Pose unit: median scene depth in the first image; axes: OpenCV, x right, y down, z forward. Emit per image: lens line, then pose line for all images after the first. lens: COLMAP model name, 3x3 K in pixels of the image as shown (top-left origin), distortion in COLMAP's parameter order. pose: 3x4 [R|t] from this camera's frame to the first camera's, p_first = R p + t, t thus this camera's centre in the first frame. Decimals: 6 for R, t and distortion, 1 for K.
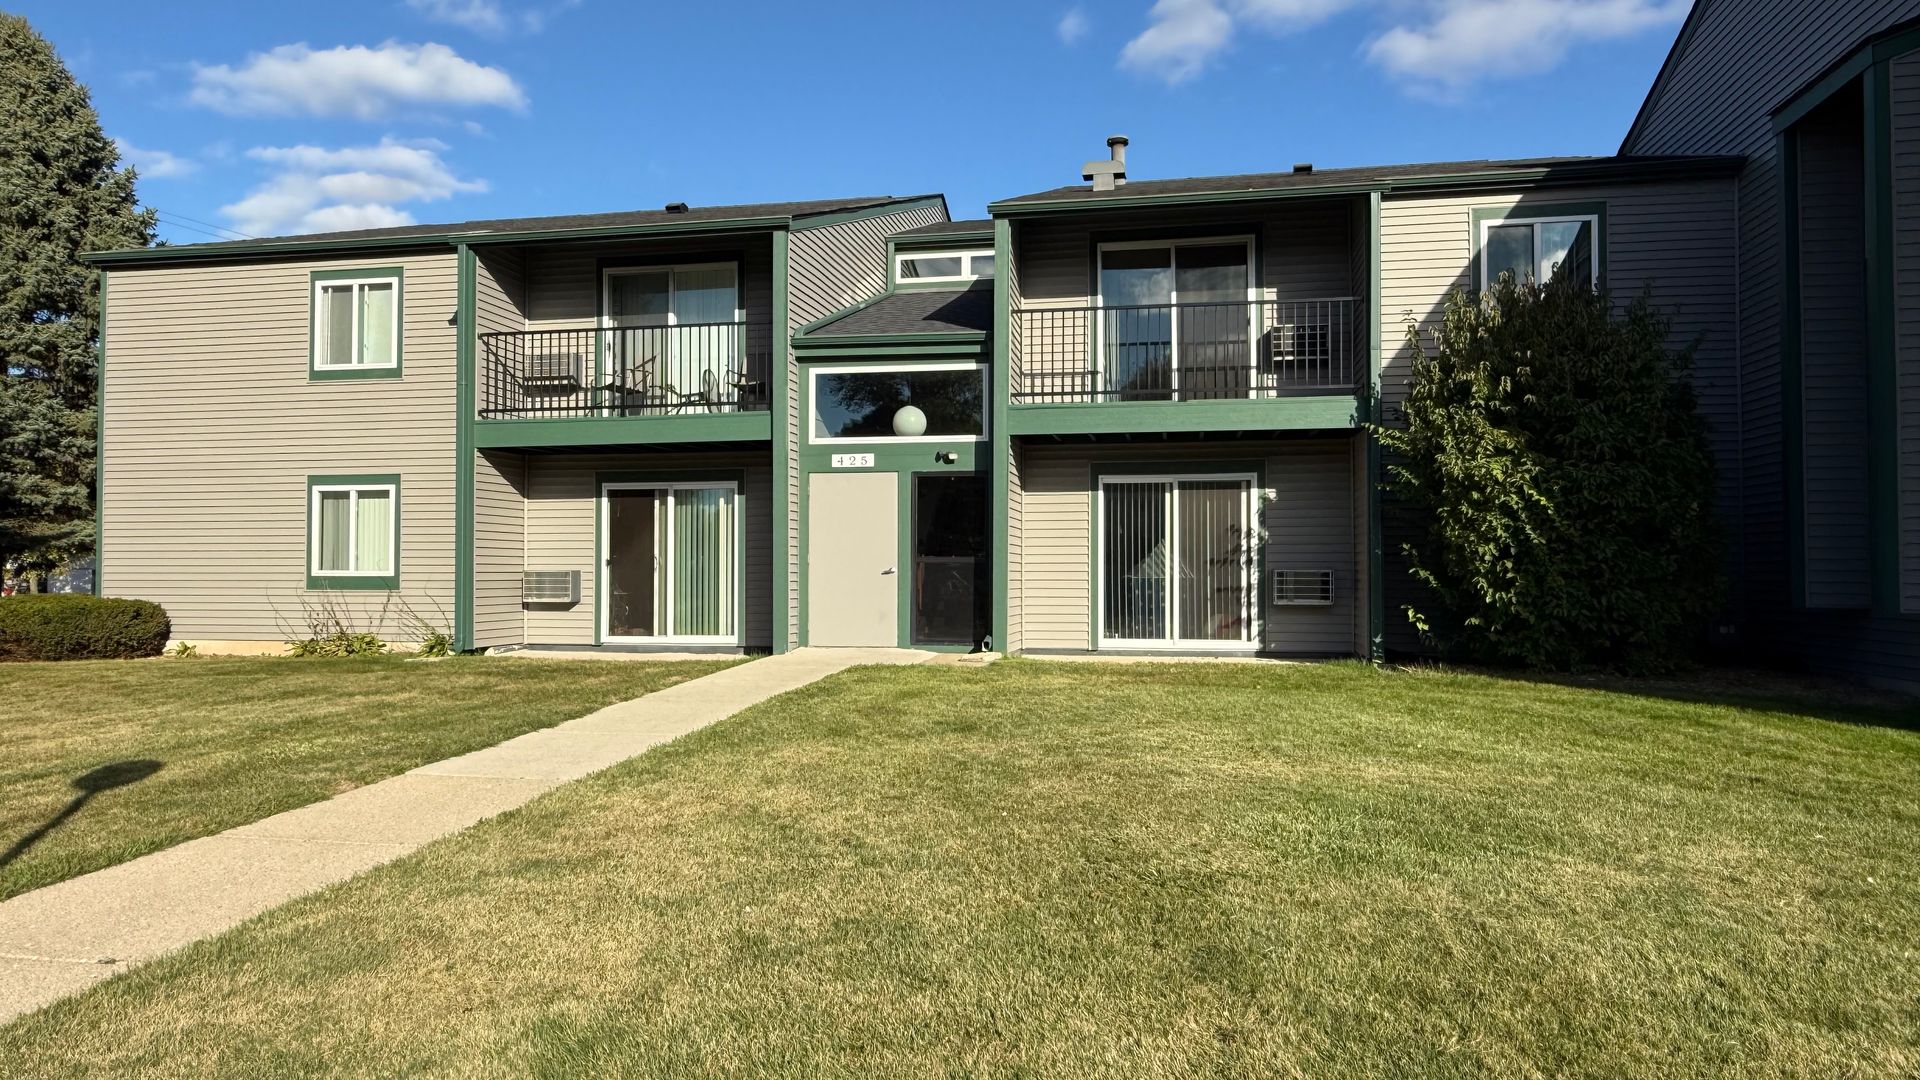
lens RADIAL K [[1239.3, 0, 960.0], [0, 1239.3, 540.0], [0, 0, 1]] dist [0.001459, -0.001171]
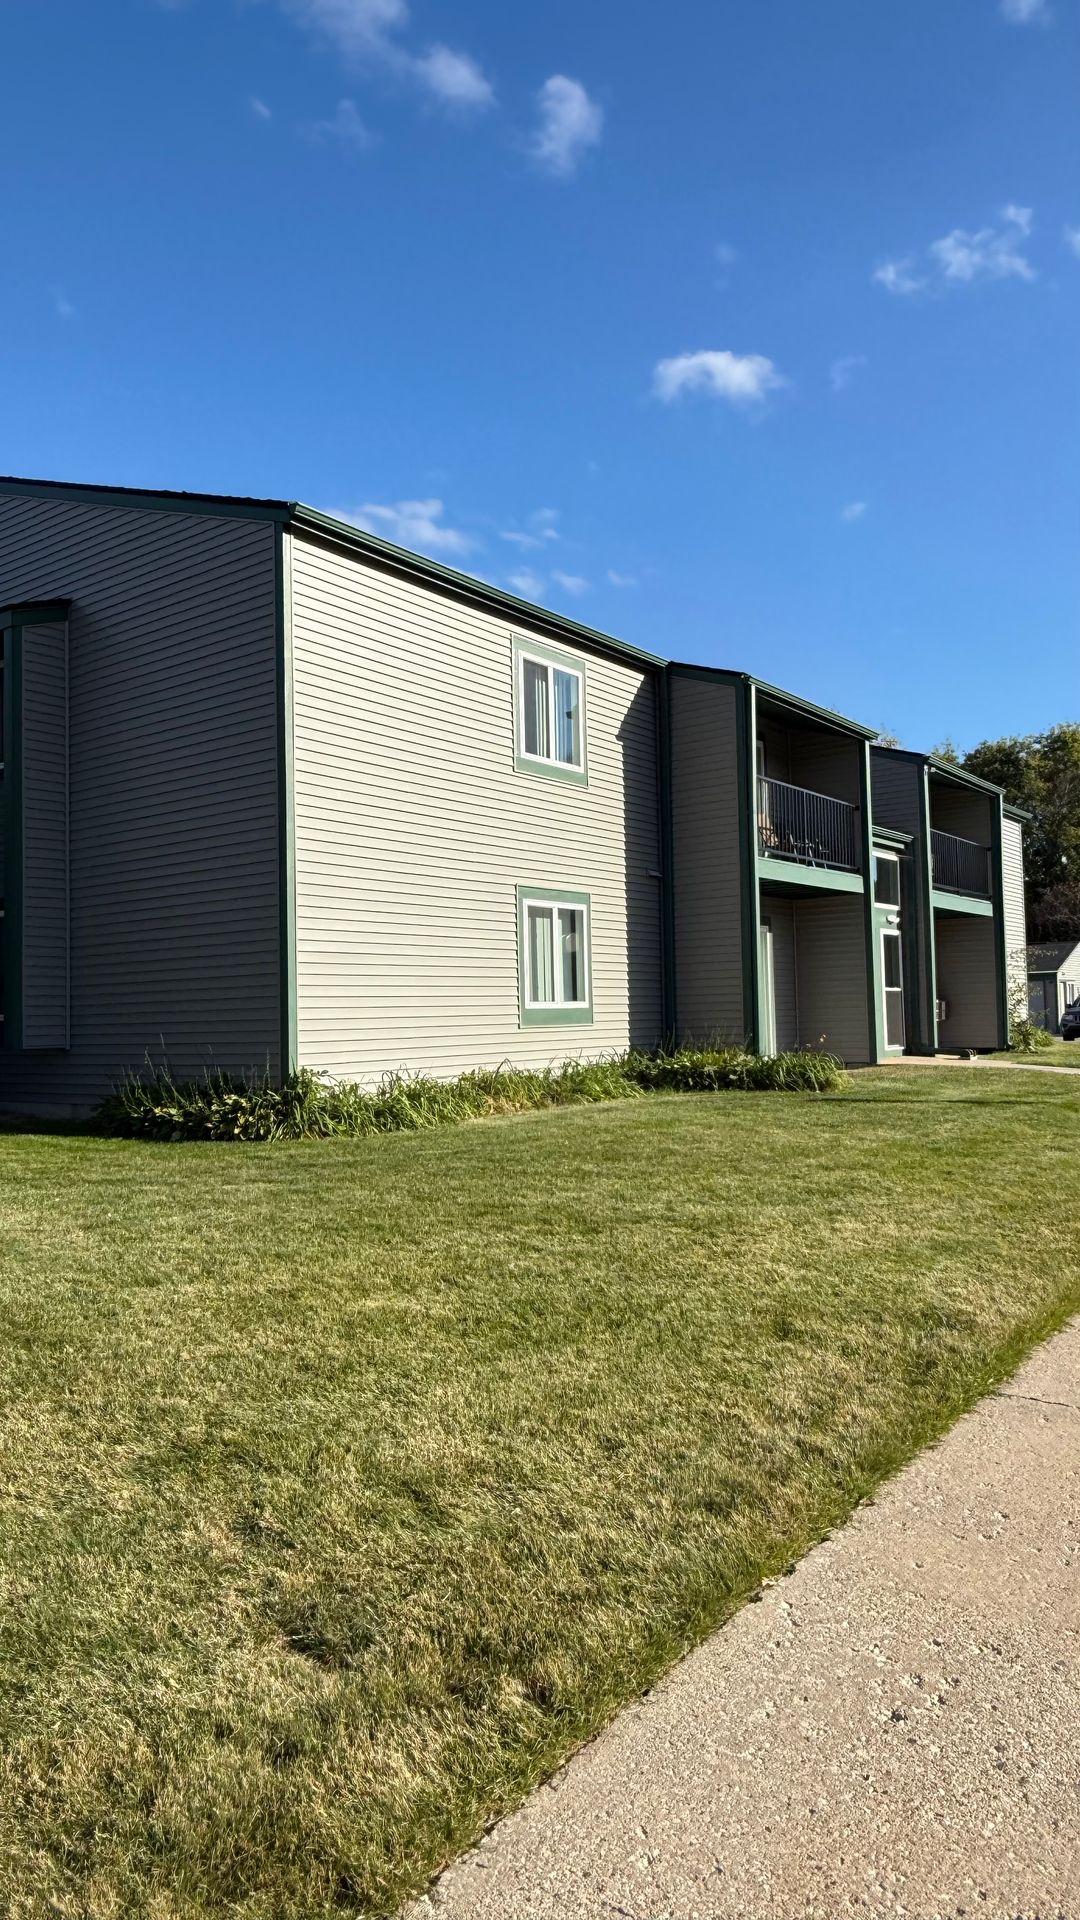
lens RADIAL K [[1239.3, 0, 540.0], [0, 1239.3, 960.0], [0, 0, 1]] dist [0.001459, -0.001171]
pose [[0.427242, 0.034920, 0.903463, -1.091149], [0.014635, 0.998856, -0.045528, 0.029328], [-0.904019, 0.032674, 0.426242, 0.564477]]
